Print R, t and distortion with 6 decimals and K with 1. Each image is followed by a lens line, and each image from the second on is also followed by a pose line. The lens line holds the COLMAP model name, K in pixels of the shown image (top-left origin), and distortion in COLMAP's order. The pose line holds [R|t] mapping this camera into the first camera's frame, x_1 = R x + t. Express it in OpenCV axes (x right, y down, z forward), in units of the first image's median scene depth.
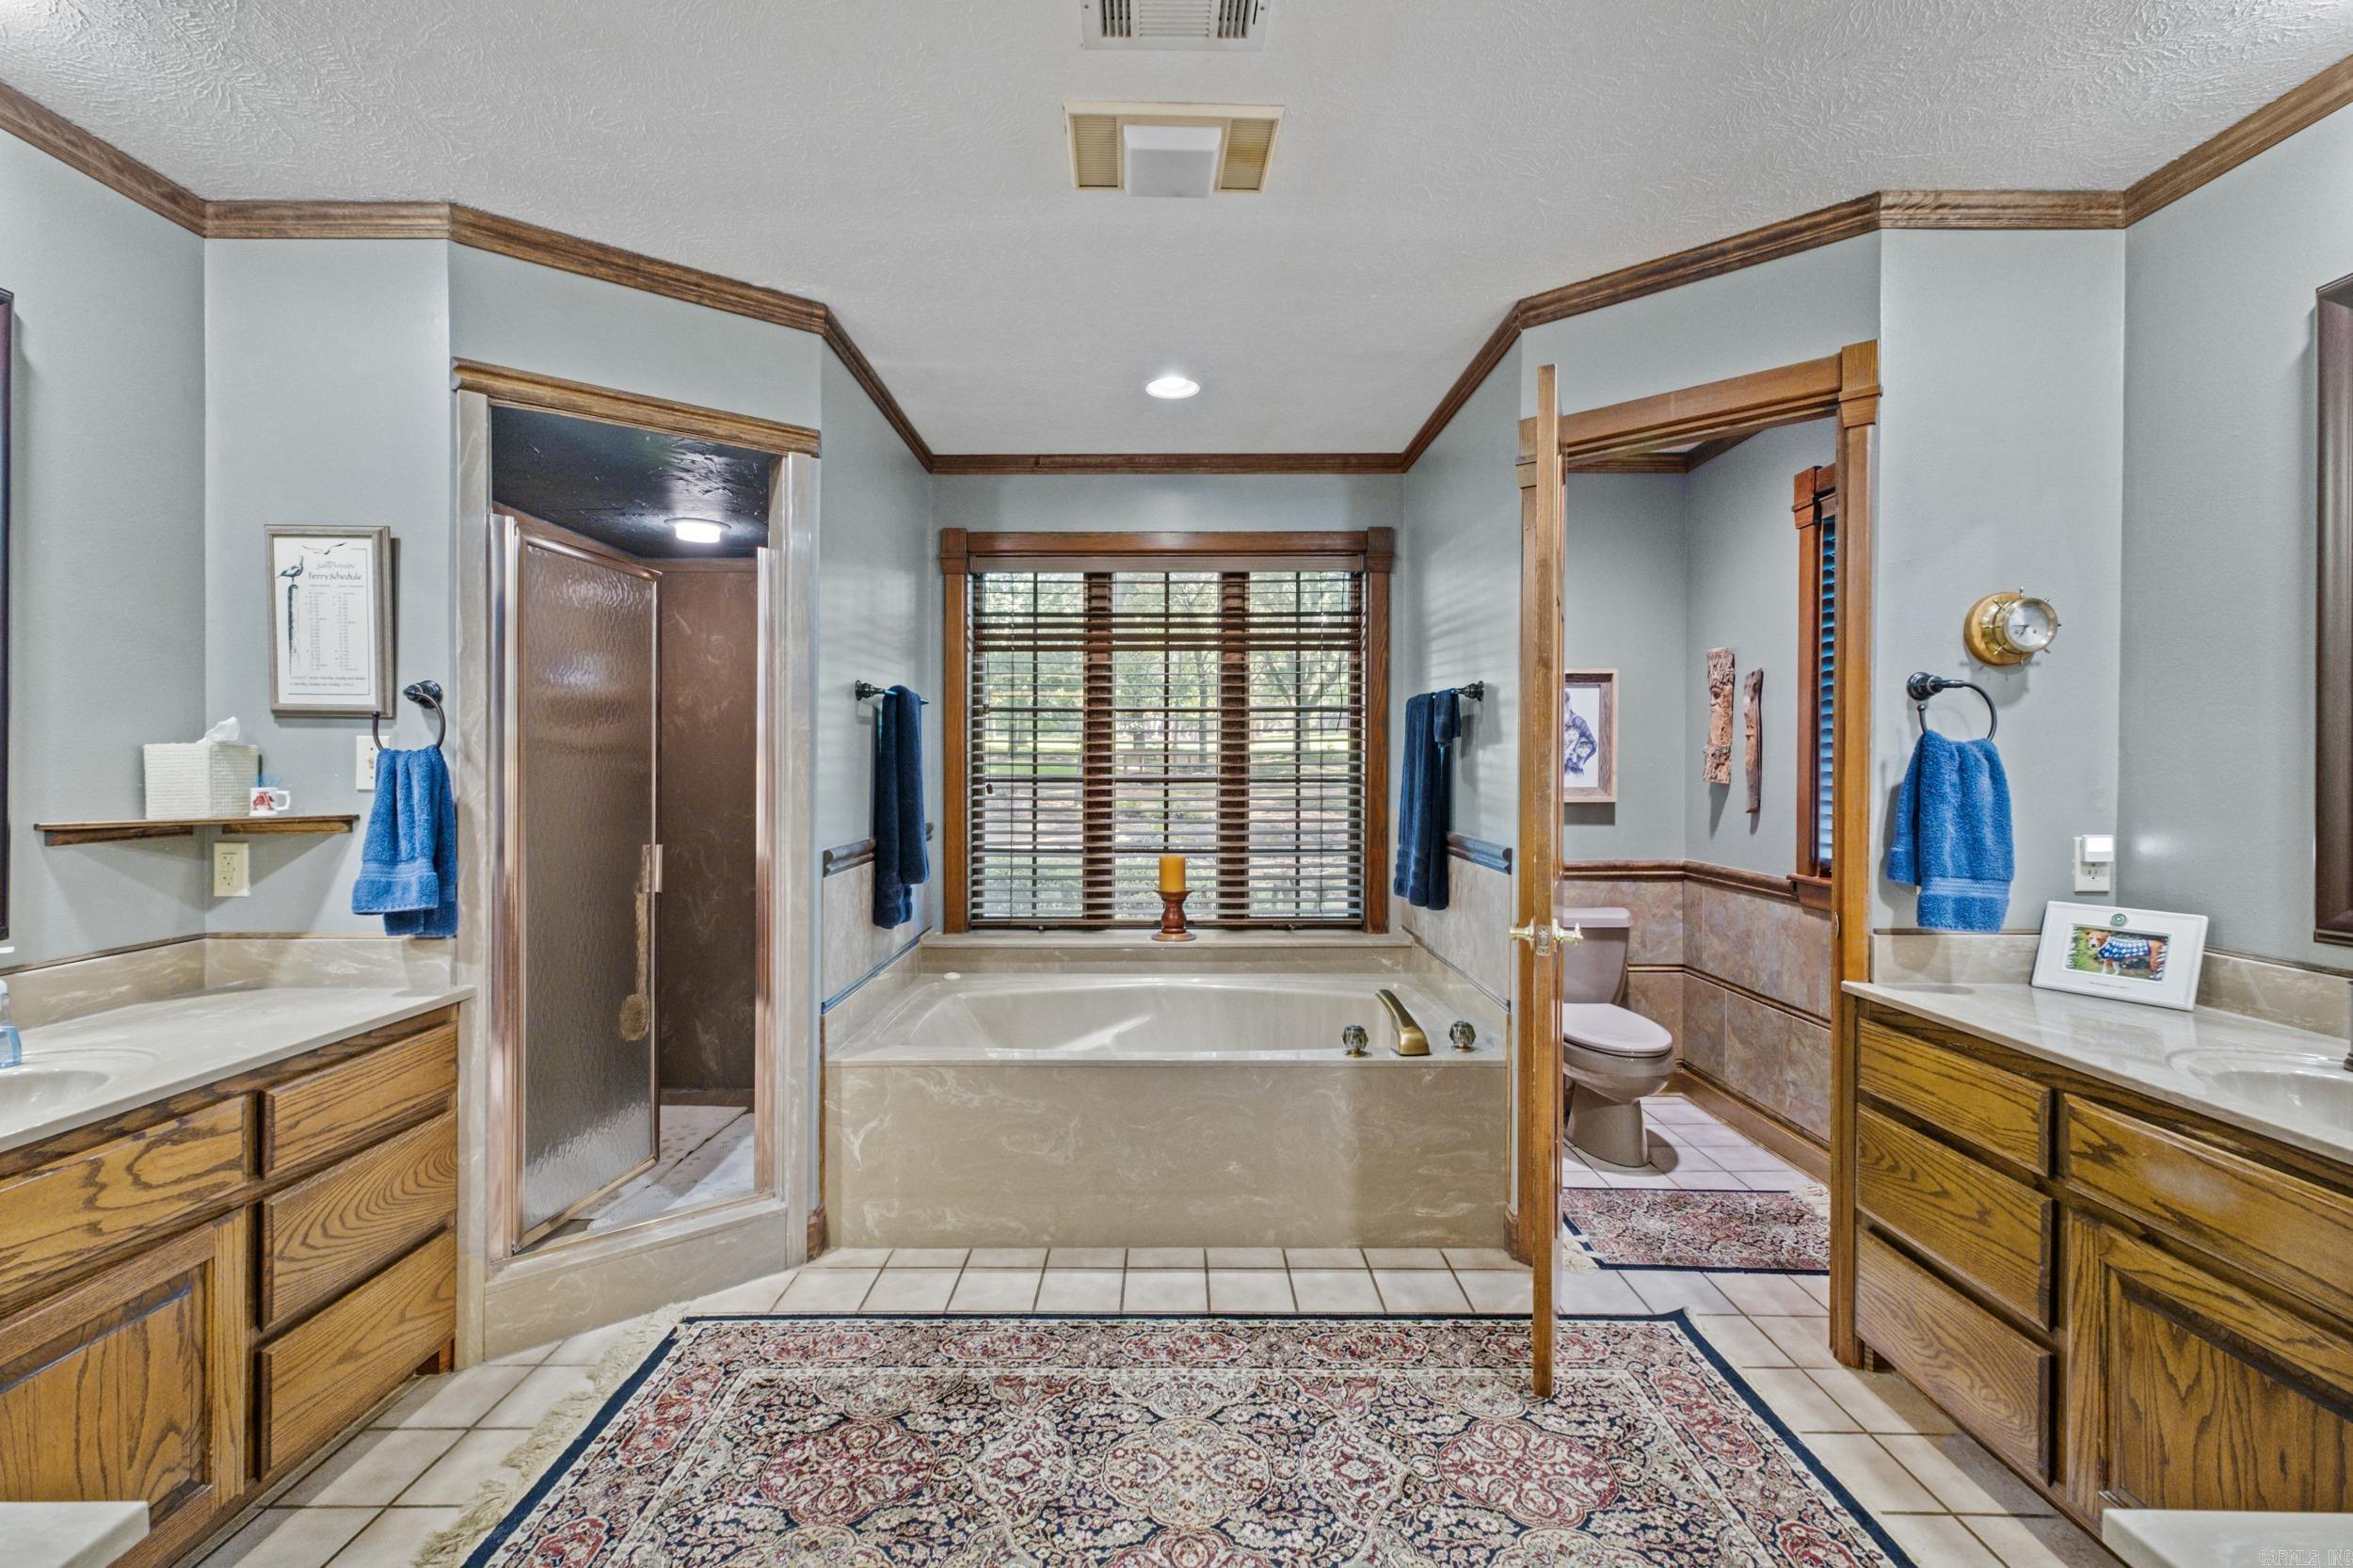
lens RADIAL K [[1019.7, 0, 1173.4], [0, 1019.7, 779.4], [0, 0, 1]] dist [-0.000833, -0.000060]
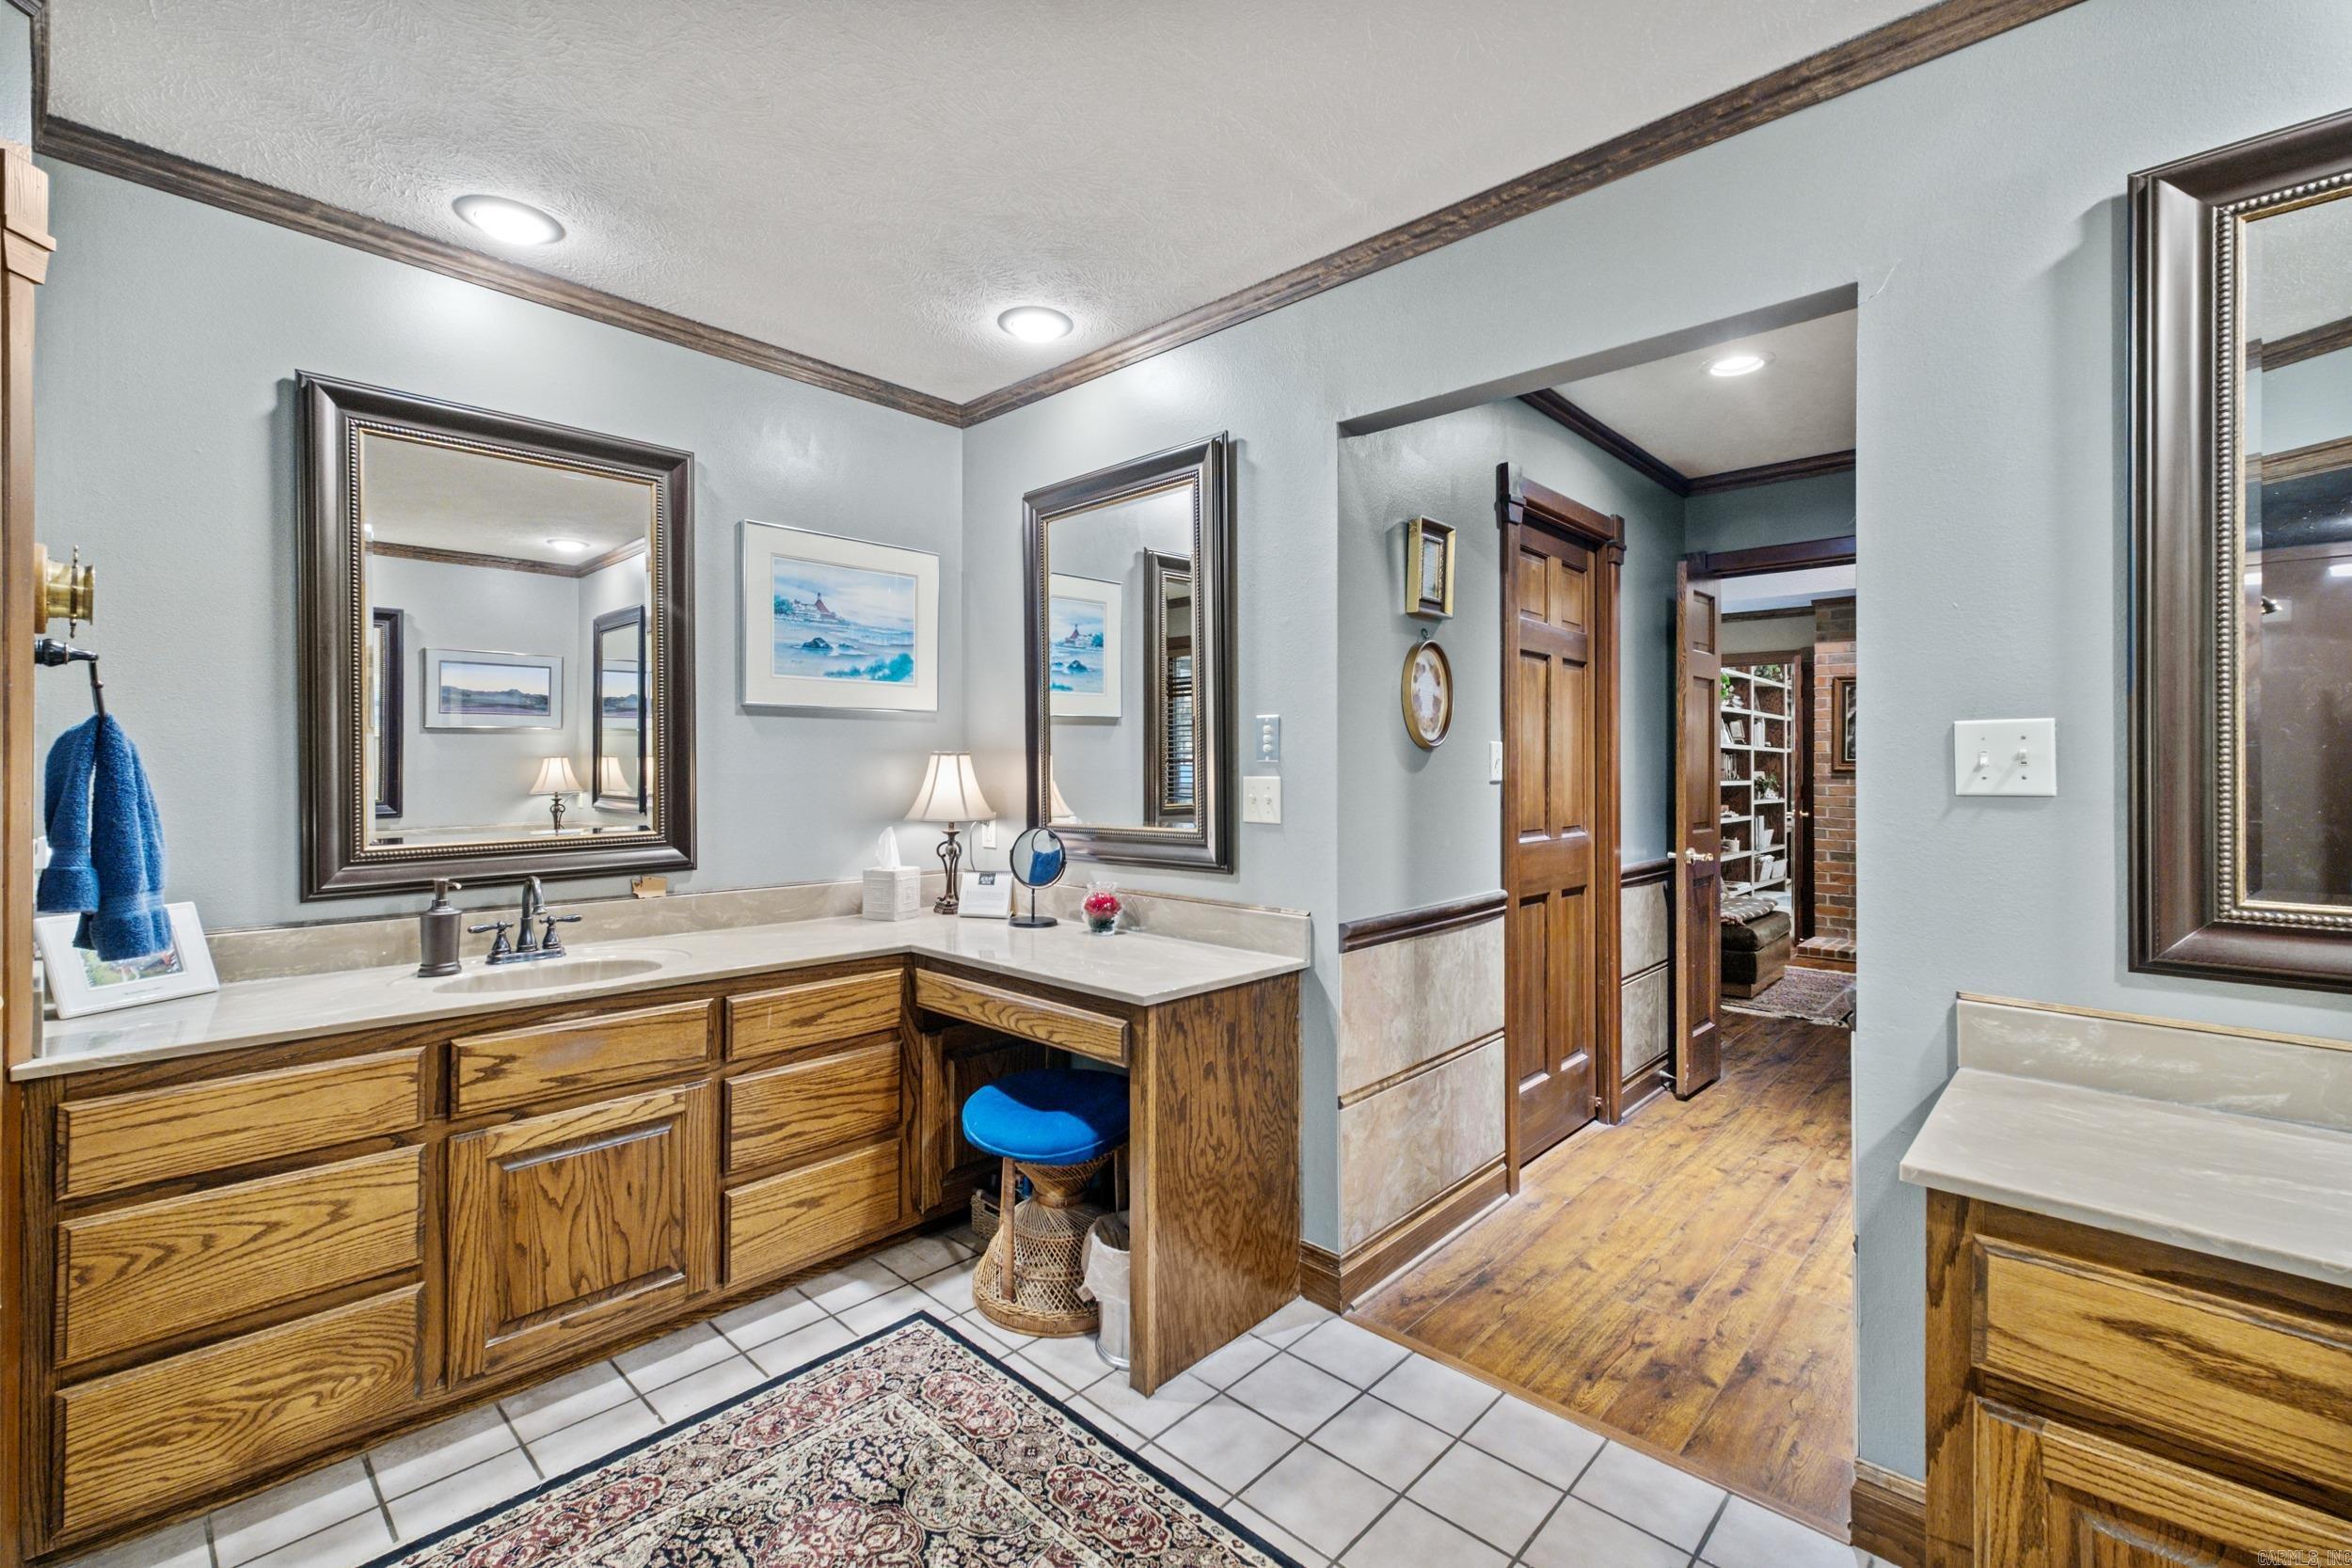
lens RADIAL K [[1019.2, 0, 1171.8], [0, 1019.2, 773.6], [0, 0, 1]] dist [-0.000833, -0.000060]
pose [[-0.724924, -0.006072, 0.688802, -0.523295], [0.002142, 0.999936, 0.011070, -0.007638], [-0.688826, 0.009500, -0.724865, 1.266357]]
